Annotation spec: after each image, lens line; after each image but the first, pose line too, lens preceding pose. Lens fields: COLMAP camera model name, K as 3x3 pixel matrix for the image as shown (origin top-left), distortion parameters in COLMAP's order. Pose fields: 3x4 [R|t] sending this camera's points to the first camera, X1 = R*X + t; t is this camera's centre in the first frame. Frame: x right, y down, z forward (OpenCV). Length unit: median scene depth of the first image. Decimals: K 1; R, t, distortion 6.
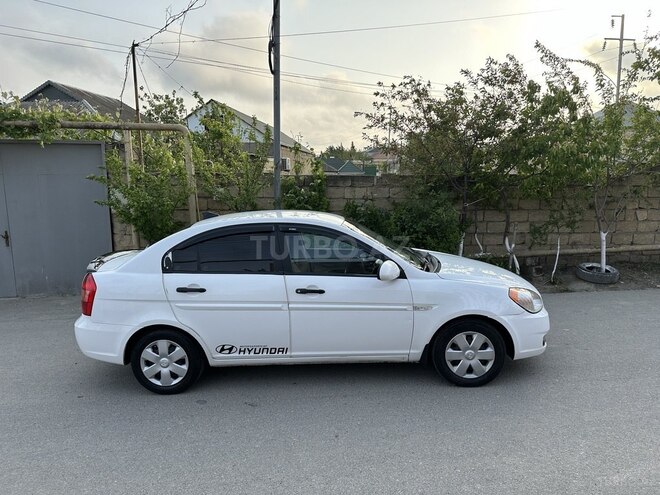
lens RADIAL K [[458.9, 0, 331.2], [0, 458.9, 253.9], [0, 0, 1]] dist [0.047438, -0.056821]
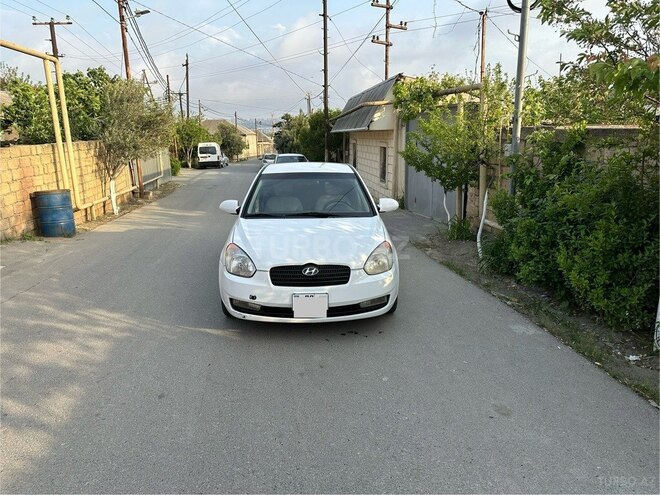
lens RADIAL K [[458.9, 0, 331.0], [0, 458.9, 247.1], [0, 0, 1]] dist [0.047438, -0.056821]
pose [[0.062570, 0.240916, -0.968527, 1.466040], [-0.146559, 0.962126, 0.229856, -0.204164], [0.987221, 0.127564, 0.095509, 1.131041]]
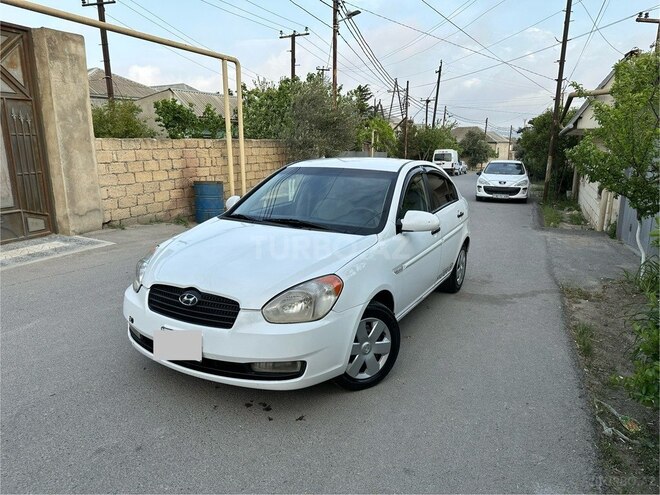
lens RADIAL K [[458.9, 0, 331.0], [0, 458.9, 252.5], [0, 0, 1]] dist [0.047438, -0.056821]
pose [[-0.461374, 0.204106, -0.863409, 0.984142], [-0.145205, 0.942684, 0.300438, -0.219605], [0.875243, 0.263986, -0.405292, 1.634855]]
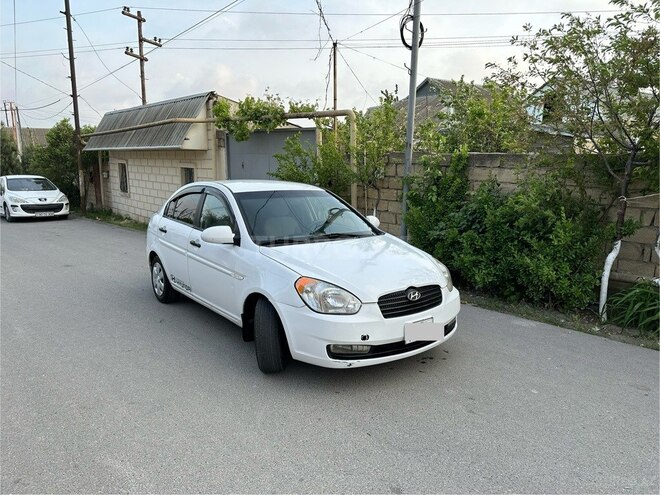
lens RADIAL K [[458.9, 0, 333.5], [0, 458.9, 247.3], [0, 0, 1]] dist [0.047438, -0.056821]
pose [[0.628877, 0.156710, -0.761549, 1.070381], [-0.145247, 0.985913, 0.082937, -0.060255], [0.763818, 0.058456, 0.642779, 0.488581]]
